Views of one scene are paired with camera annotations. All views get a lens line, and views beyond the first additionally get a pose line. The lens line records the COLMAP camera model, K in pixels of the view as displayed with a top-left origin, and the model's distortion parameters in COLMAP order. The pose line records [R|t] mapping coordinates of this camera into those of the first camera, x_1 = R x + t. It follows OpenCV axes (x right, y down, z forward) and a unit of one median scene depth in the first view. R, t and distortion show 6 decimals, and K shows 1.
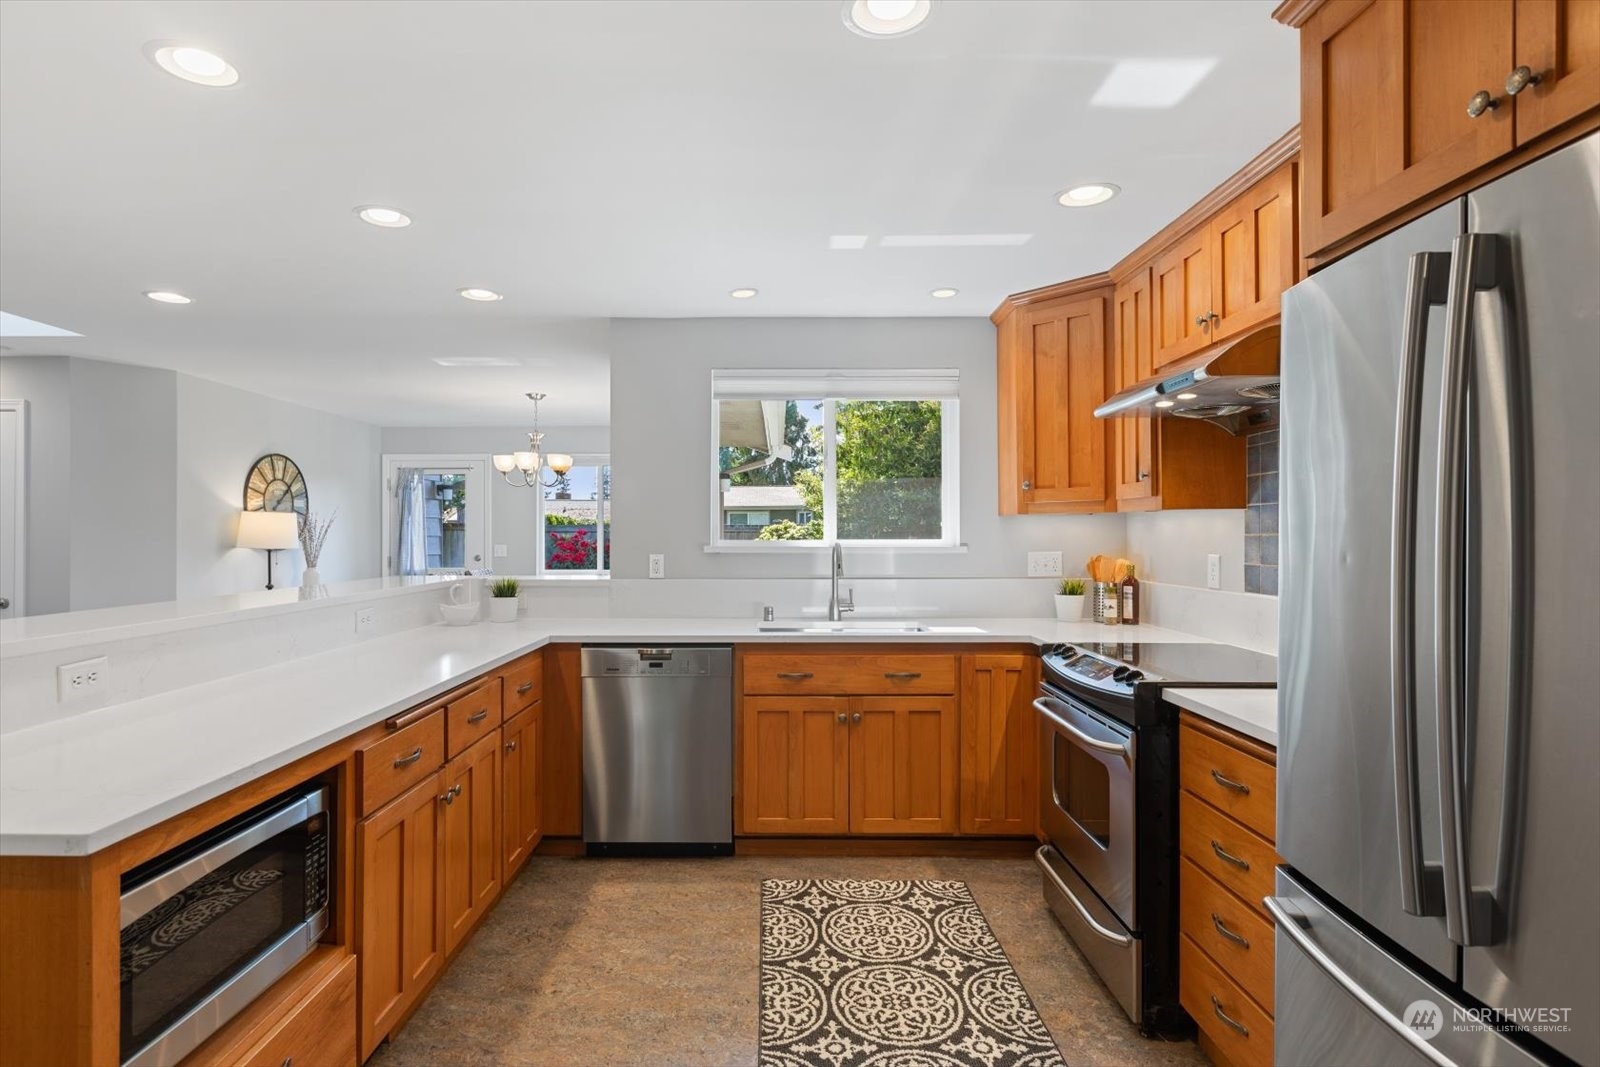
lens RADIAL K [[775.0, 0, 800.0], [0, 775.0, 533.5], [0, 0, 1]] dist [0.025148, -0.000208]
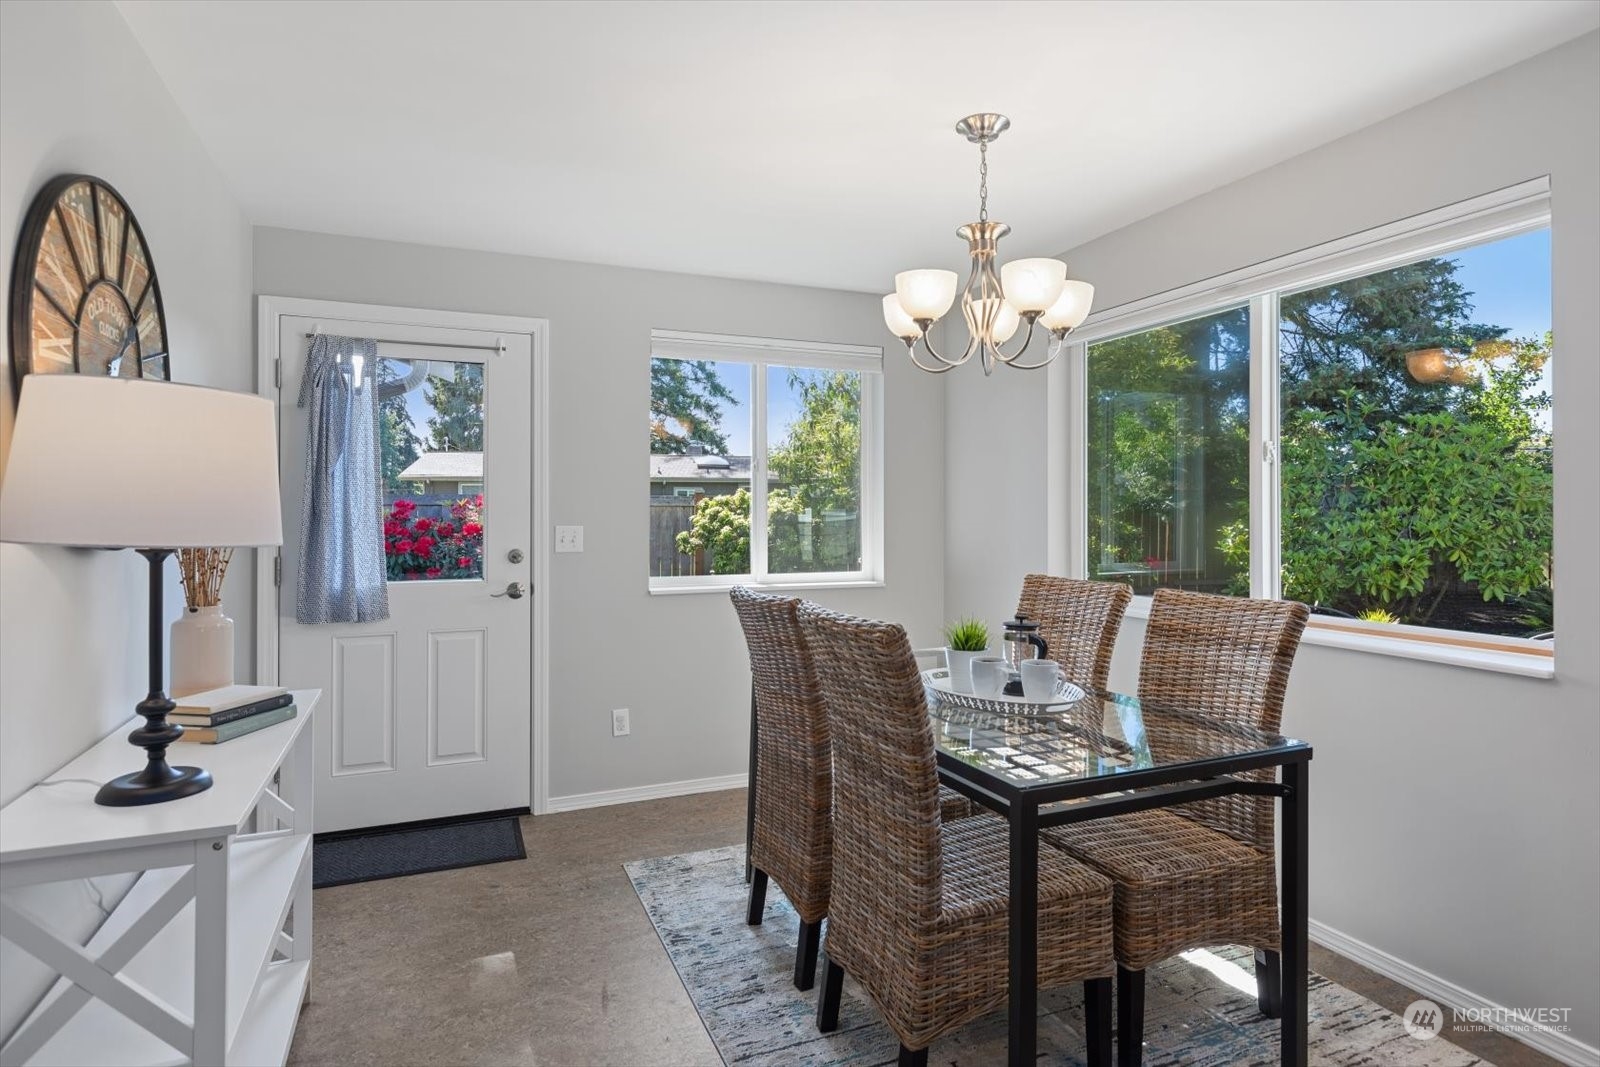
lens RADIAL K [[811.0, 0, 804.2], [0, 811.0, 508.9], [0, 0, 1]] dist [0.014030, -0.000306]
pose [[0.921158, 0.004121, 0.389166, -0.904285], [-0.001822, 0.999979, -0.006278, 0.015315], [-0.389184, 0.005074, 0.921146, 1.060508]]
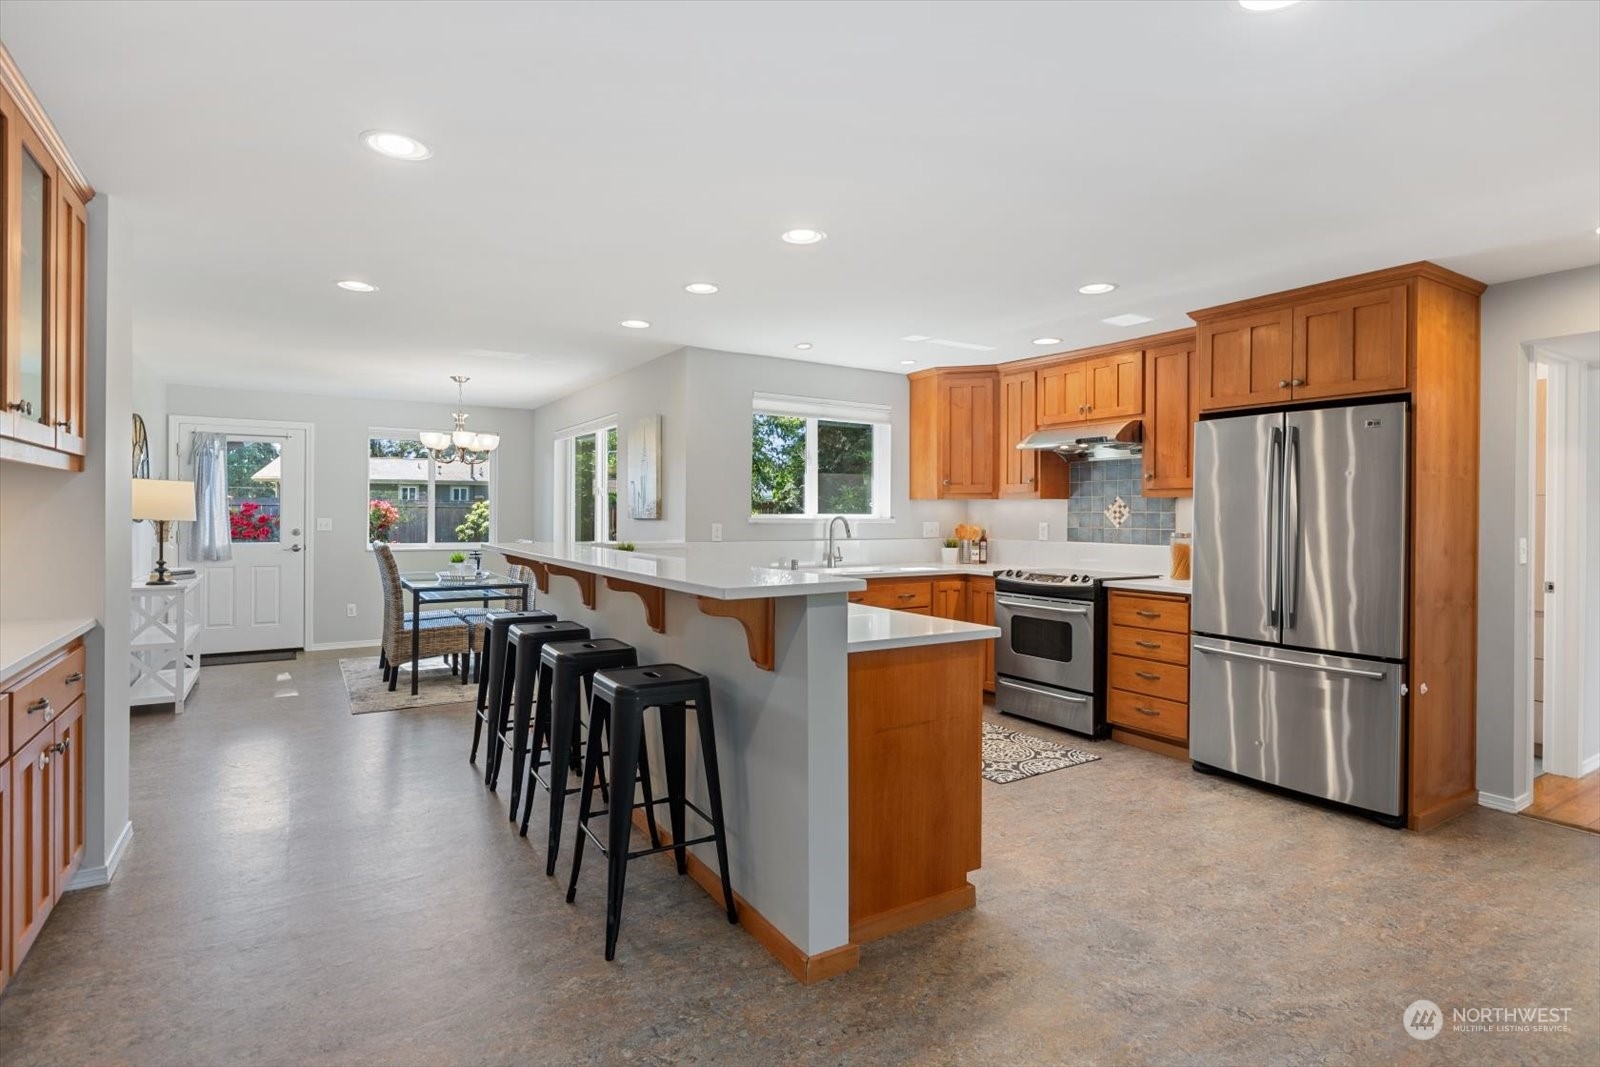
lens RADIAL K [[758.8, 0, 787.0], [0, 758.8, 512.4], [0, 0, 1]] dist [0.010083, -0.000076]
pose [[0.855050, 0.008836, 0.518471, -0.786168], [-0.008479, 0.999959, -0.003058, 0.010468], [-0.518477, -0.001782, 0.855090, -0.206791]]
